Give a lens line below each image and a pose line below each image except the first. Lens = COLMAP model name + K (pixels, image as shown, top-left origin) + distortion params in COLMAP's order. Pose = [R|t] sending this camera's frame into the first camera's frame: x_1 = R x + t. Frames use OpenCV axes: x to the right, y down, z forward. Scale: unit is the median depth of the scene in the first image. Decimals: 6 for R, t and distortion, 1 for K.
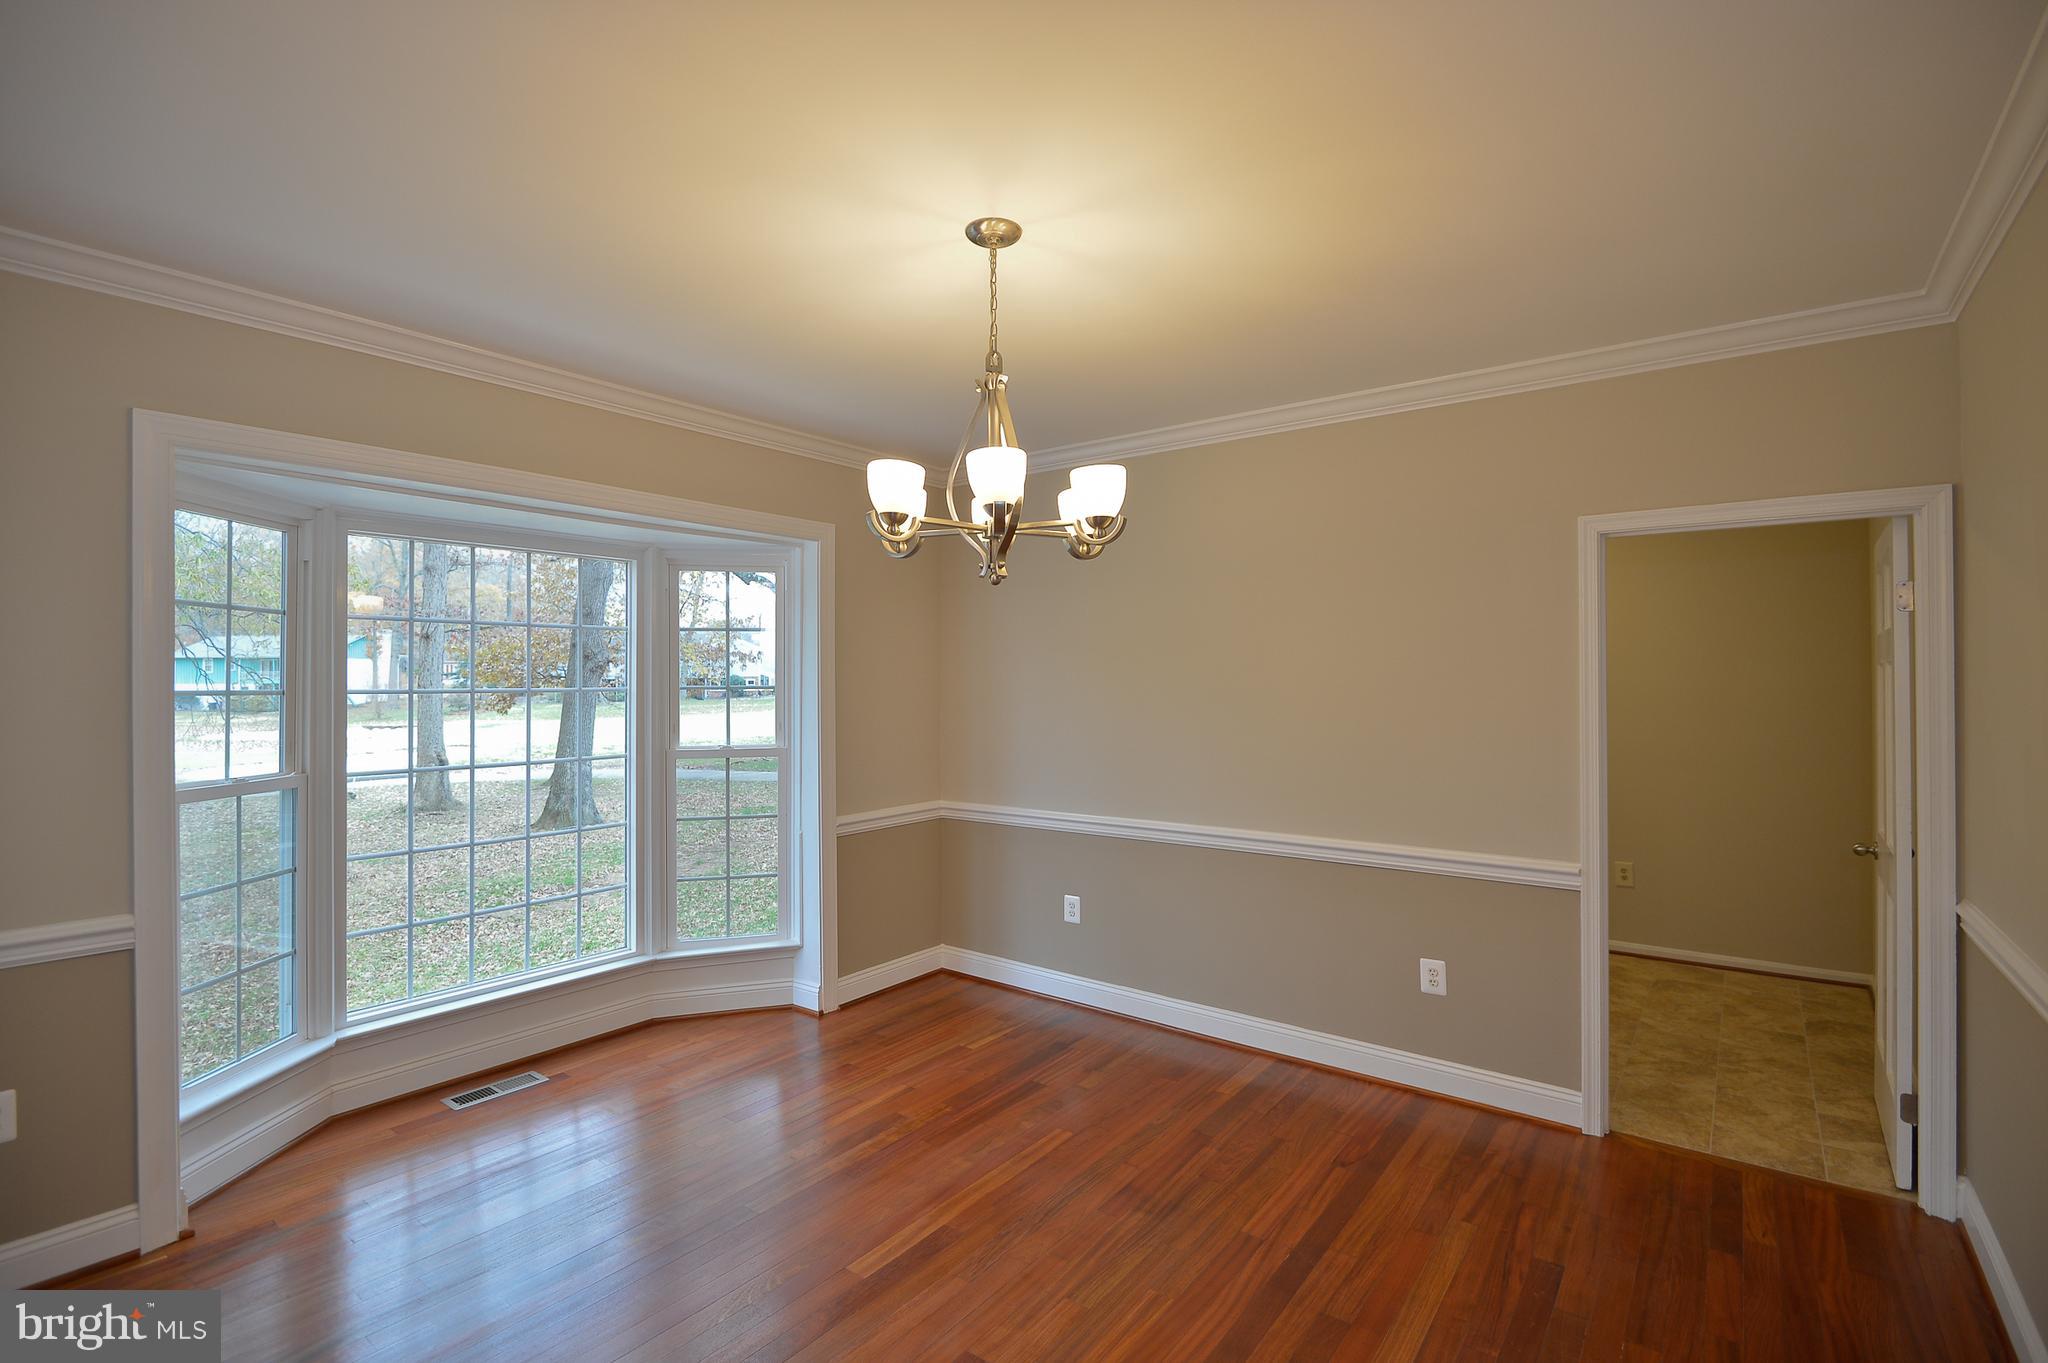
lens RADIAL K [[946.8, 0, 1017.0], [0, 946.8, 677.0], [0, 0, 1]] dist [-0.011411, -0.003408]
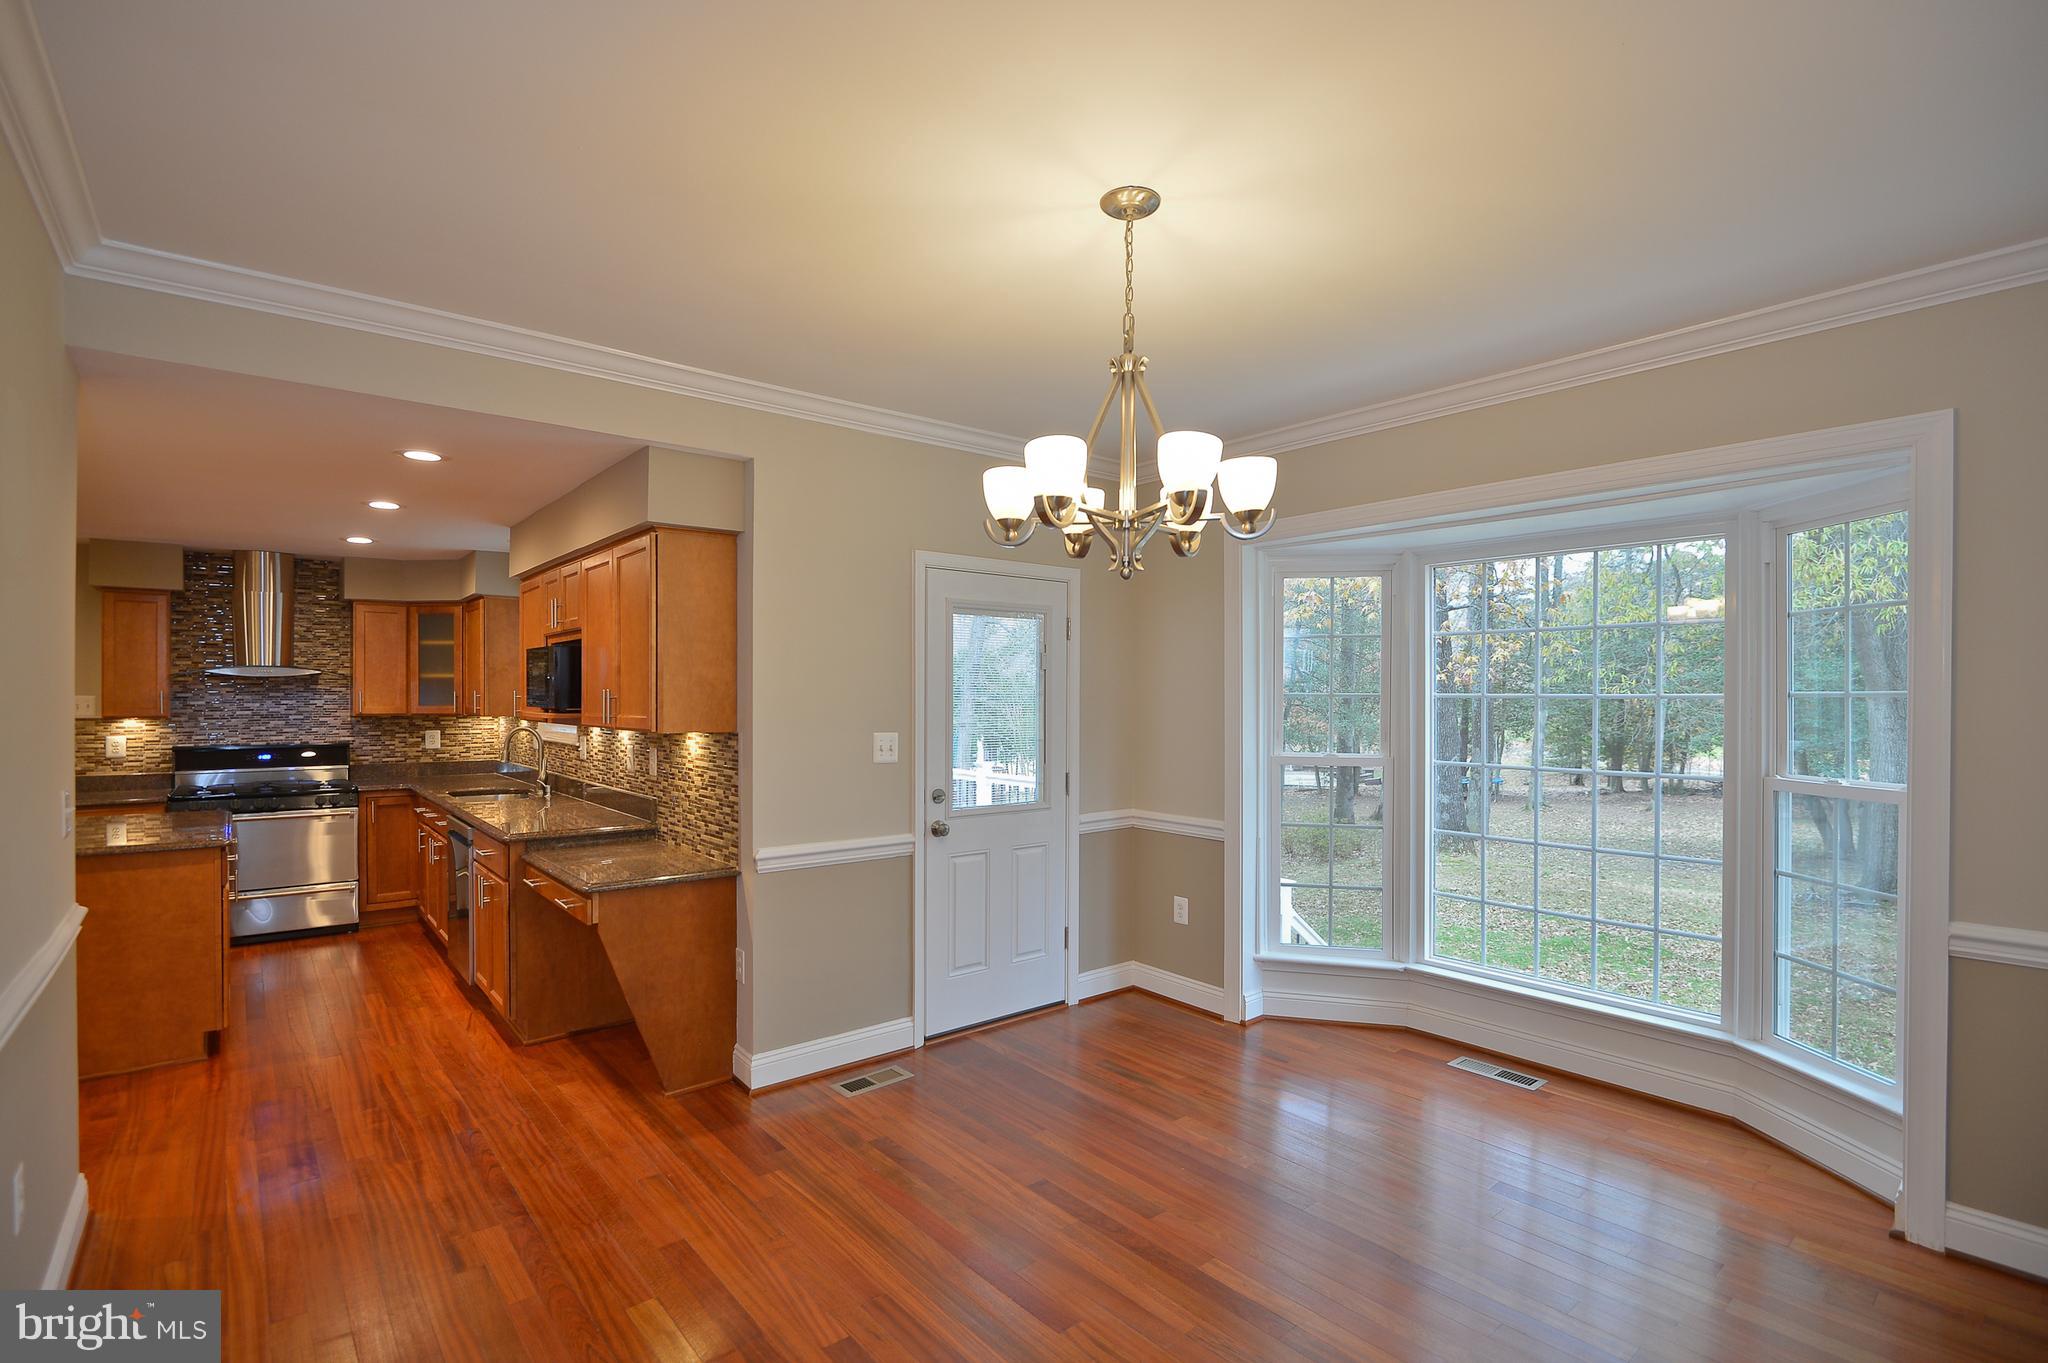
lens RADIAL K [[946.8, 0, 1015.4], [0, 946.8, 696.9], [0, 0, 1]] dist [-0.011411, -0.003408]
pose [[-0.226866, 0.008551, -0.973888, 0.566409], [0.010027, 0.999929, 0.006444, 0.004092], [0.973874, -0.008303, -0.226936, 0.680115]]
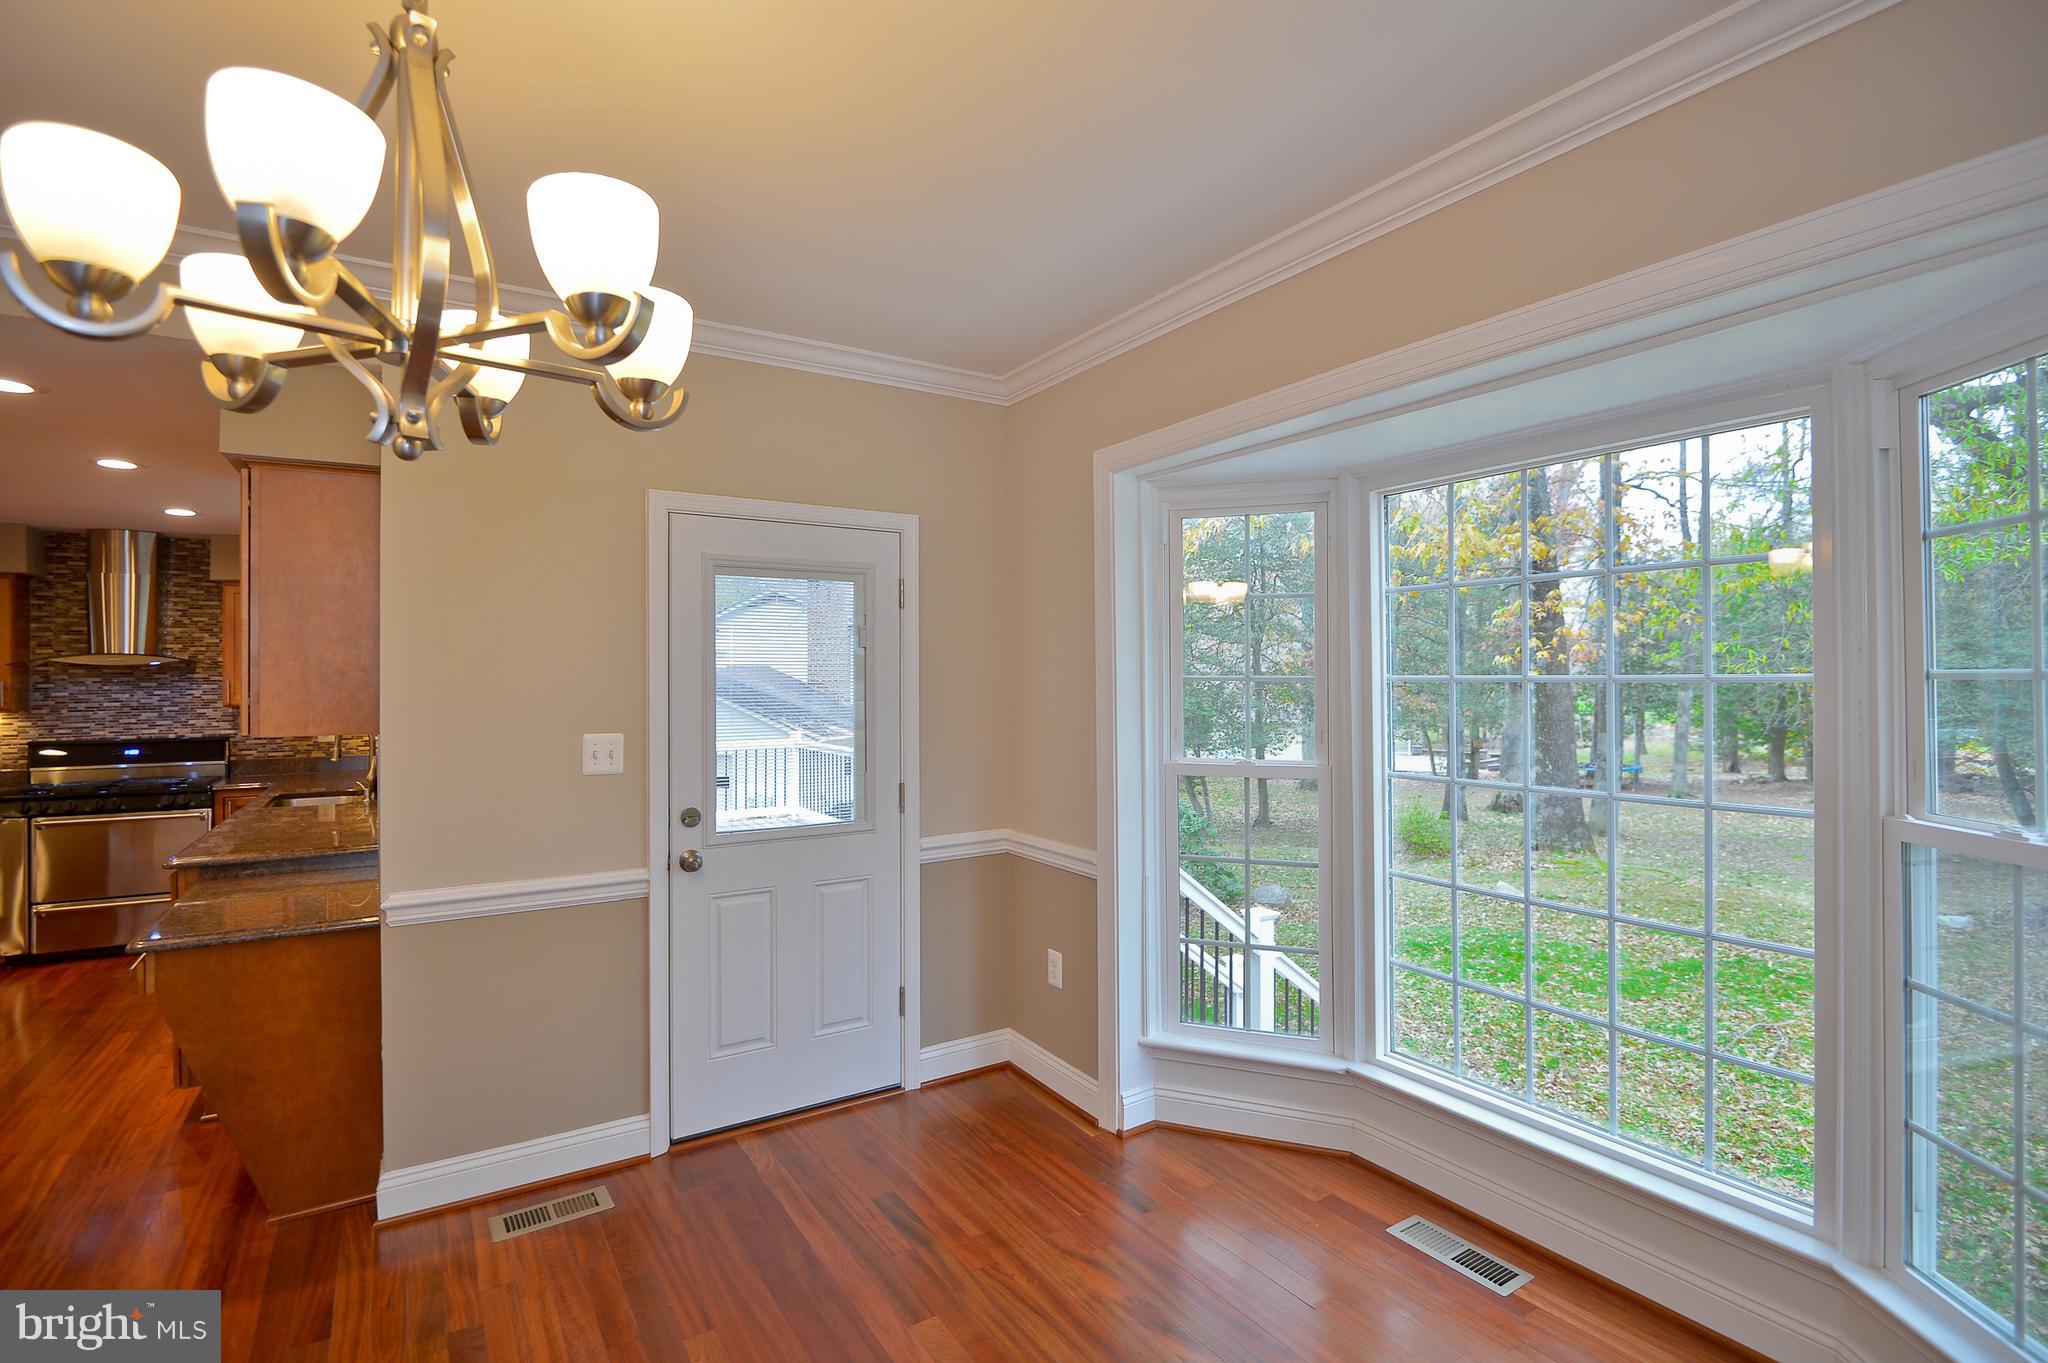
lens RADIAL K [[946.8, 0, 1014.3], [0, 946.8, 671.1], [0, 0, 1]] dist [-0.011411, -0.003408]
pose [[-0.340436, 0.002090, -0.940265, 0.197624], [0.017437, 0.999840, -0.004090, 0.006556], [0.940106, -0.017787, -0.340418, 0.887926]]
